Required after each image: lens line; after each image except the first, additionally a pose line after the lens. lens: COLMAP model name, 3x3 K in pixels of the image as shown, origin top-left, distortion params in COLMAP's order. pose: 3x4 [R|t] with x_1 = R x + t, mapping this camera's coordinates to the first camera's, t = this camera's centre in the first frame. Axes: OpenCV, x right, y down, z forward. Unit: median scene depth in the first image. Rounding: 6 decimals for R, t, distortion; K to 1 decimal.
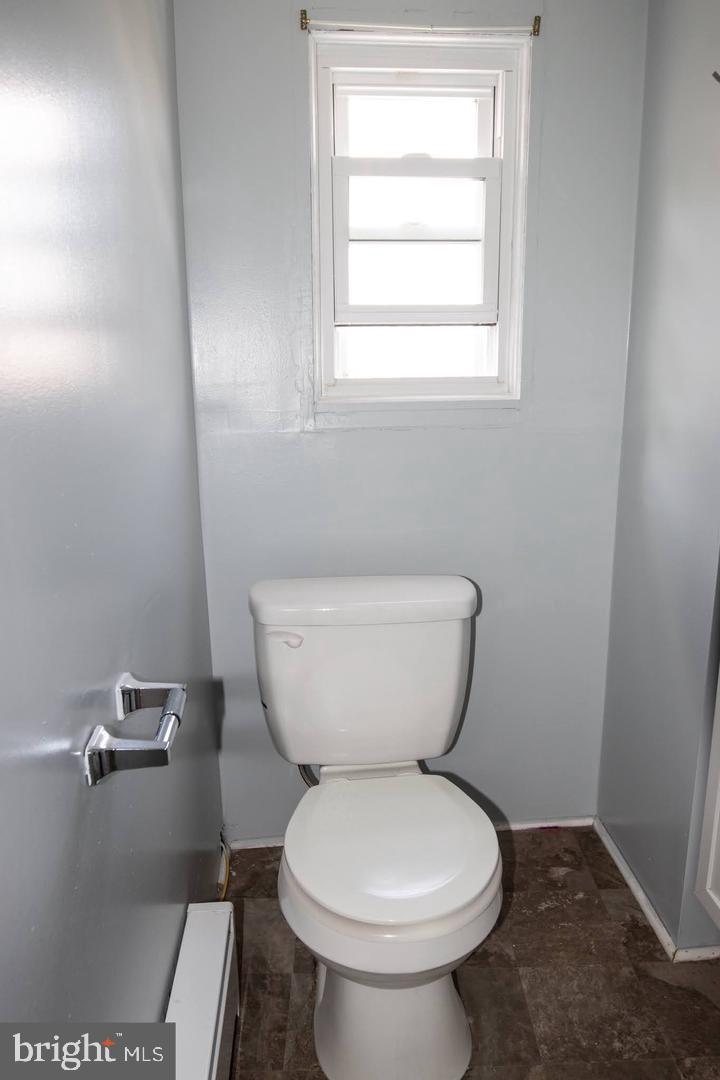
lens RADIAL K [[831.6, 0, 361.1], [0, 831.6, 536.7], [0, 0, 1]] dist [-0.034295, -0.006766]
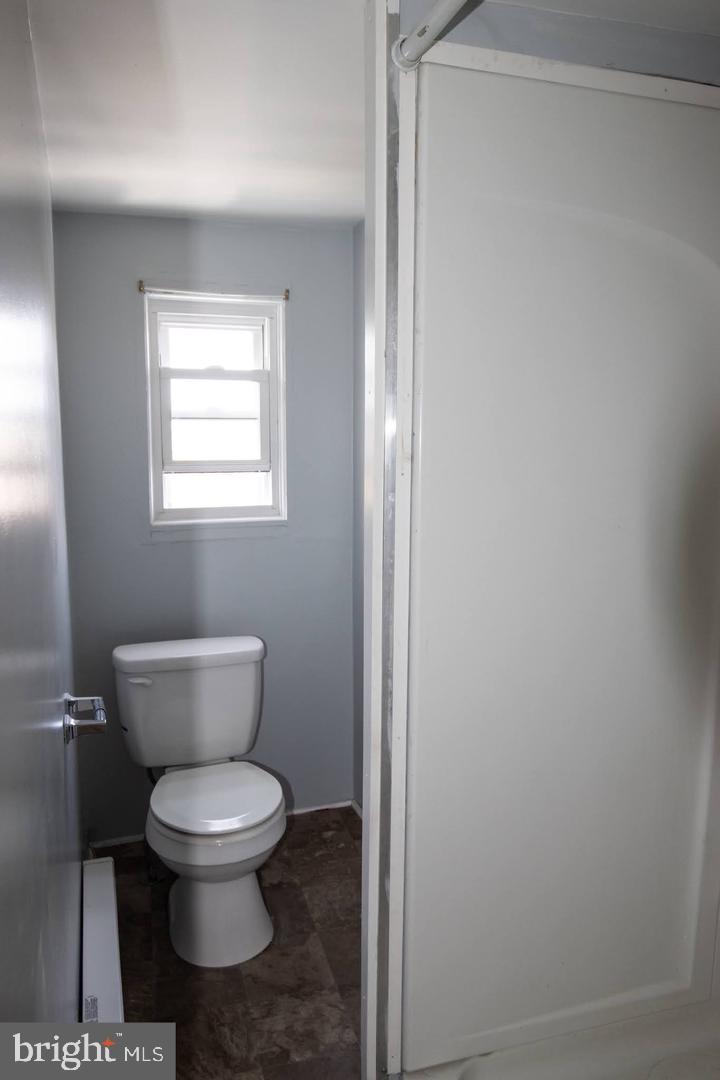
lens RADIAL K [[831.6, 0, 361.4], [0, 831.6, 539.0], [0, 0, 1]] dist [-0.034295, -0.006766]
pose [[0.968074, -0.027662, 0.249135, -0.065340], [0.051905, 0.994473, -0.091268, 0.019067], [-0.245233, 0.101285, 0.964159, -0.559250]]
